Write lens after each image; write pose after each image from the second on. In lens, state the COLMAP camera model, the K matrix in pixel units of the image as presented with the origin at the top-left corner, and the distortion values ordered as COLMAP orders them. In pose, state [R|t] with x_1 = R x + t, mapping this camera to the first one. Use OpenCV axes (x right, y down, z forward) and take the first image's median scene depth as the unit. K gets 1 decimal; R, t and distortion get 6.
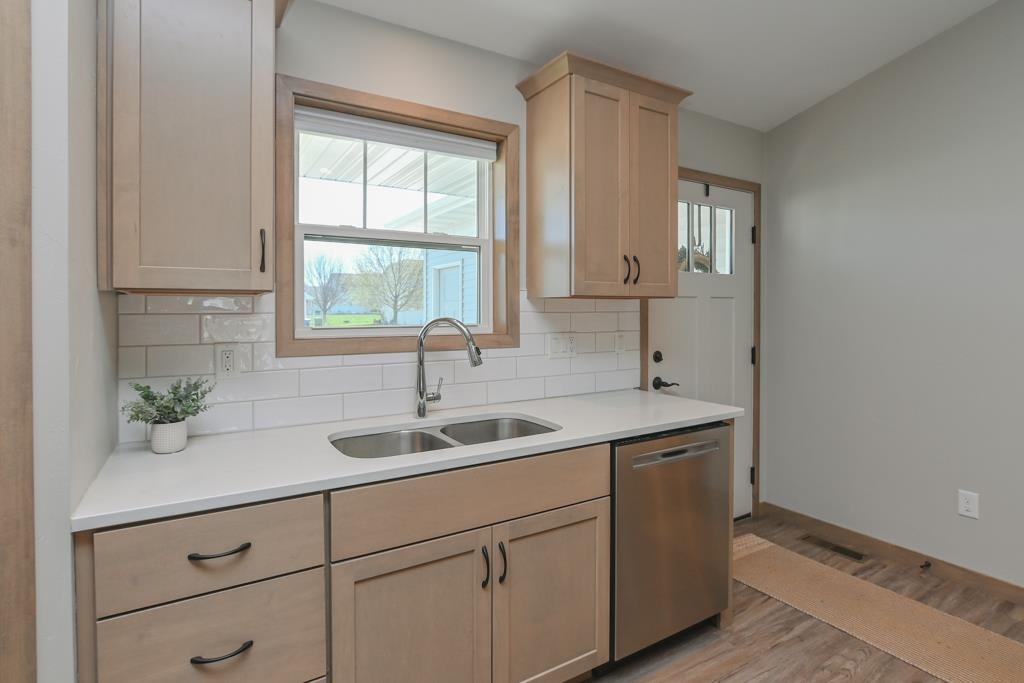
lens RADIAL K [[519.3, 0, 533.0], [0, 519.3, 325.8], [0, 0, 1]] dist [-0.026152, 0.007897]
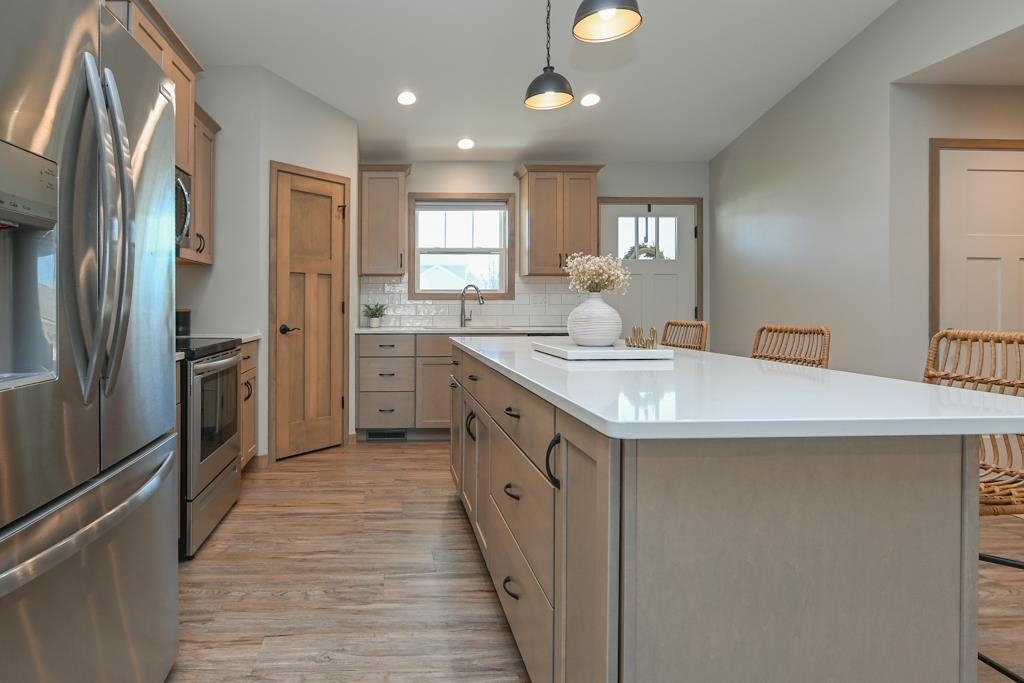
lens RADIAL K [[560.9, 0, 402.4], [0, 560.9, 302.2], [0, 0, 1]] dist [-0.000355, -0.000081]
pose [[0.857711, -0.000497, -0.514132, 0.800684], [-0.016159, 0.999479, -0.027923, 0.129027], [0.513878, 0.032258, 0.857256, -1.236348]]
